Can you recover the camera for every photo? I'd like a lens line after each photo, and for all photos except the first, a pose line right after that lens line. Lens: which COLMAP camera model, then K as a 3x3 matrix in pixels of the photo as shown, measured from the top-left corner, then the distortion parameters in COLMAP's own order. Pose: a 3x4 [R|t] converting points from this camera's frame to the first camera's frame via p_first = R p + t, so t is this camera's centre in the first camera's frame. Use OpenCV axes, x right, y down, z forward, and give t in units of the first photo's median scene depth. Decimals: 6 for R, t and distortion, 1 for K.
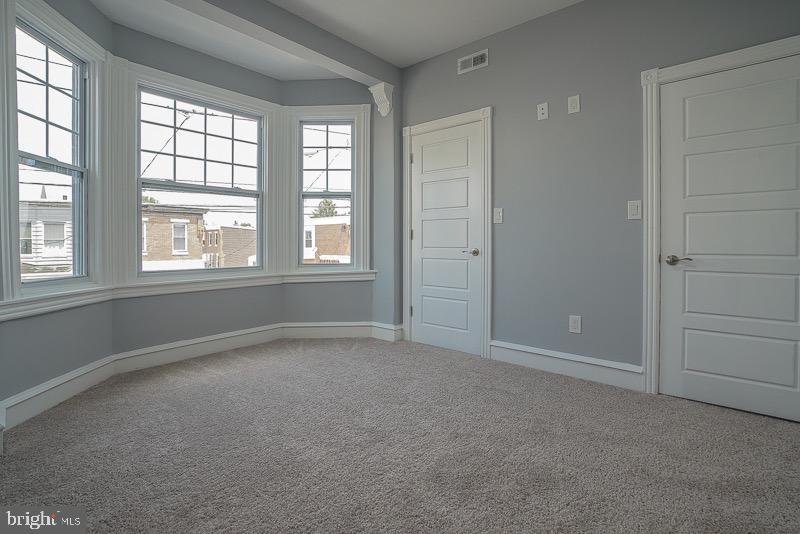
lens RADIAL K [[387.4, 0, 398.2], [0, 387.4, 245.6], [0, 0, 1]] dist [-0.068848, 0.031583]
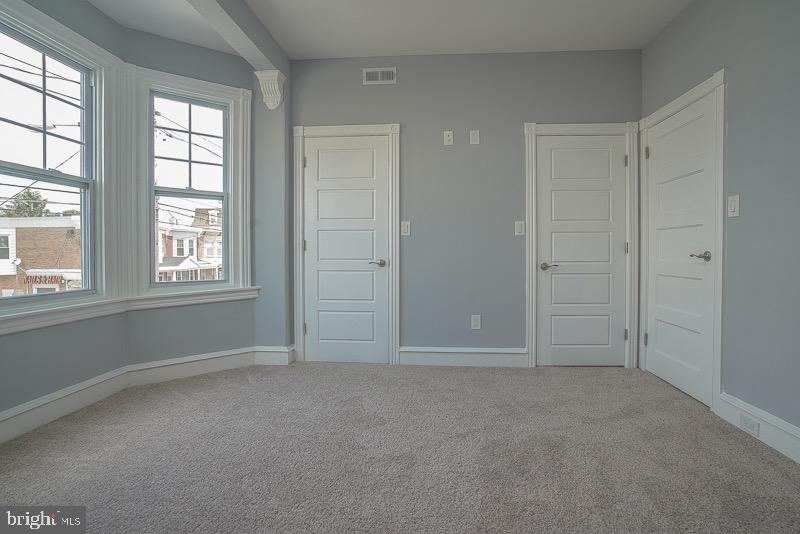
lens RADIAL K [[384.8, 0, 406.7], [0, 384.8, 255.7], [0, 0, 1]] dist [-0.065077, 0.032468]
pose [[0.793112, -0.007633, 0.609028, -0.336837], [0.005417, 0.999970, 0.005477, -0.007314], [-0.609052, -0.001045, 0.793130, 0.139774]]
